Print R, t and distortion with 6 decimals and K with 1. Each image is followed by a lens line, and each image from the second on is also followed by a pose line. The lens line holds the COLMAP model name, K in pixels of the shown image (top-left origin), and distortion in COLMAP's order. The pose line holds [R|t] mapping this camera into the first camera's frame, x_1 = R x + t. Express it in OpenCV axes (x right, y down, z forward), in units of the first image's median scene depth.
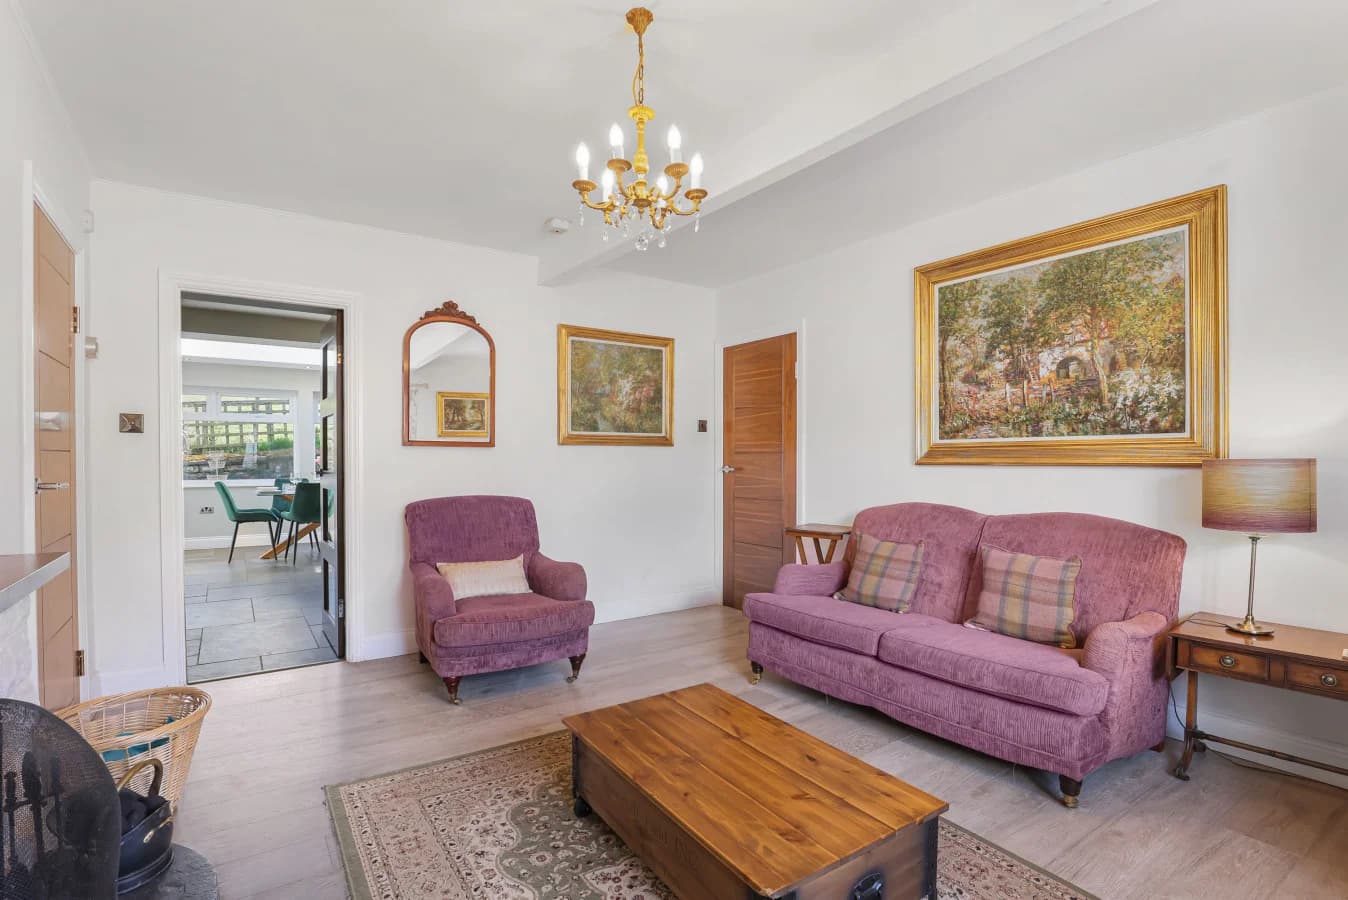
lens RADIAL K [[644.2, 0, 663.4], [0, 644.2, 452.7], [0, 0, 1]] dist [-0.029192, 0.001128]
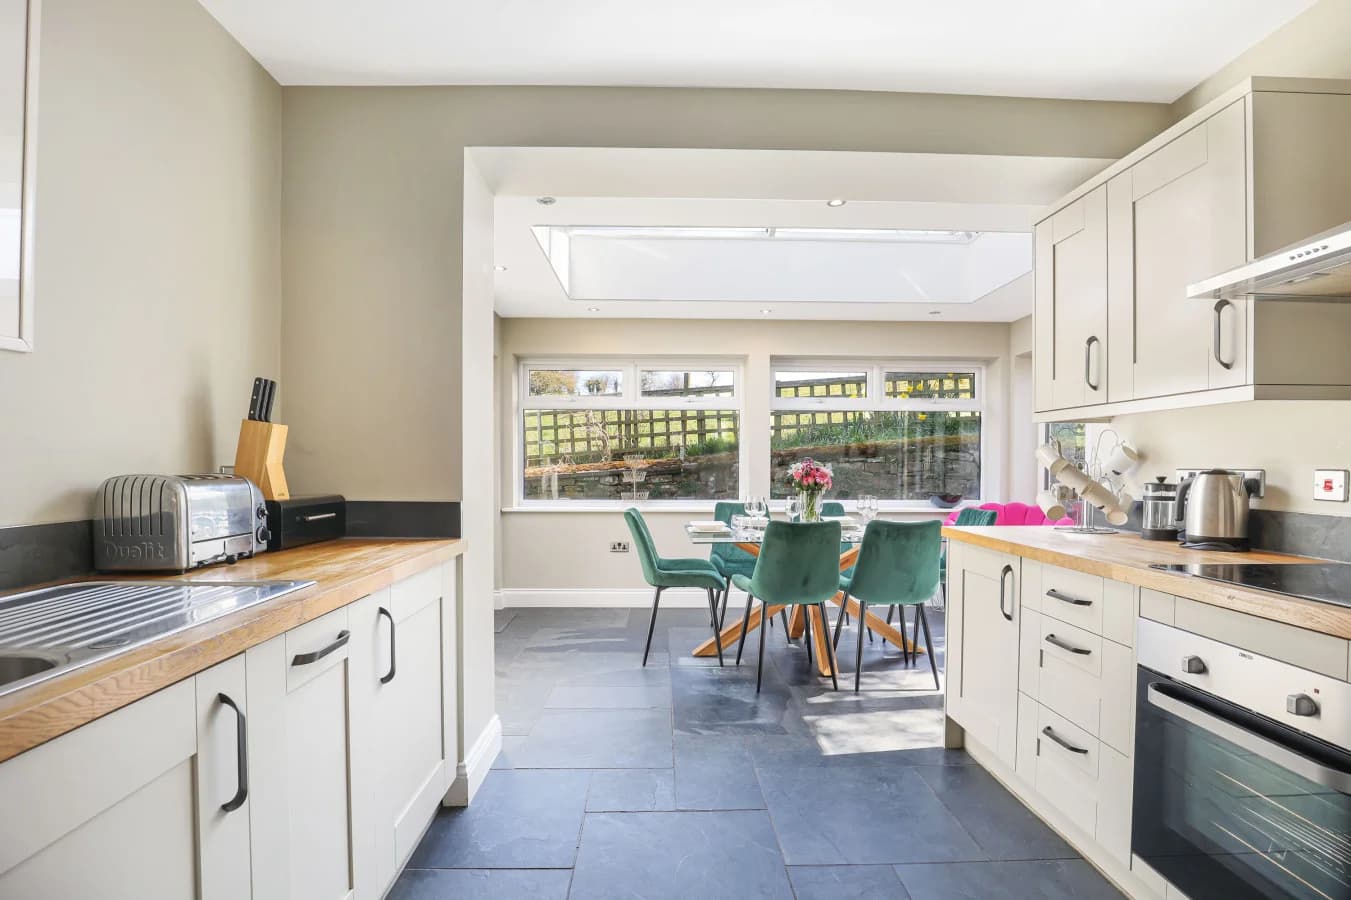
lens RADIAL K [[645.6, 0, 664.9], [0, 645.6, 452.7], [0, 0, 1]] dist [-0.029192, 0.001128]
pose [[0.828799, -0.004556, -0.559528, -0.245729], [-0.001561, 0.999944, -0.010455, 0.001387], [0.559545, 0.009539, 0.828745, 0.375377]]
